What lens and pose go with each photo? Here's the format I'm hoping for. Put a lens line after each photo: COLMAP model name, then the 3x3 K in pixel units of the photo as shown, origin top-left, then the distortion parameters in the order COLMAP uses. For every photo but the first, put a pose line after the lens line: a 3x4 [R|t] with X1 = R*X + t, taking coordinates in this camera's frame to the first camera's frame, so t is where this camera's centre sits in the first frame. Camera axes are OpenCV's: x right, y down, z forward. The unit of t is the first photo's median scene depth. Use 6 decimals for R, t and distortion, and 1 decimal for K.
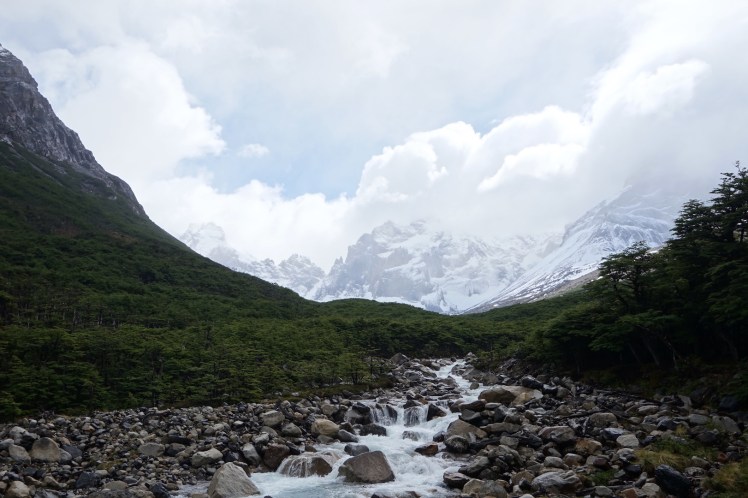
lens RADIAL K [[521.7, 0, 374.0], [0, 521.7, 249.0], [0, 0, 1]] dist [-0.002333, -0.000935]
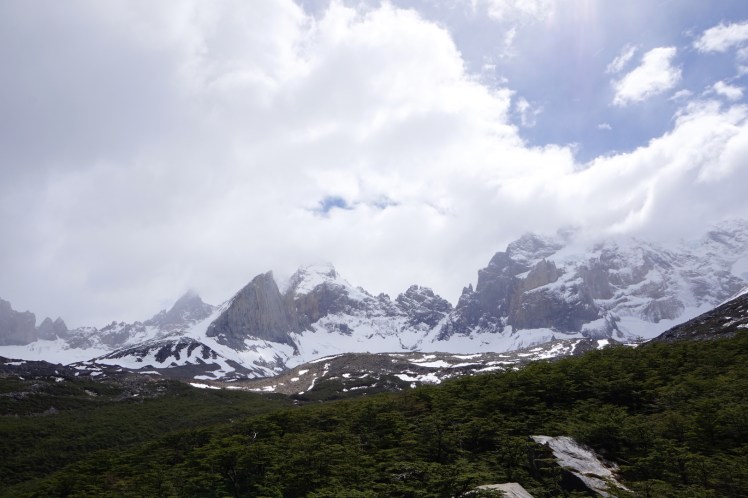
lens RADIAL K [[521.7, 0, 374.0], [0, 521.7, 249.0], [0, 0, 1]] dist [-0.002333, -0.000935]
pose [[0.957178, -0.096862, -0.272814, 0.020193], [0.072578, 0.992560, -0.097763, 0.030292], [0.280254, 0.073776, 0.957087, 0.199831]]
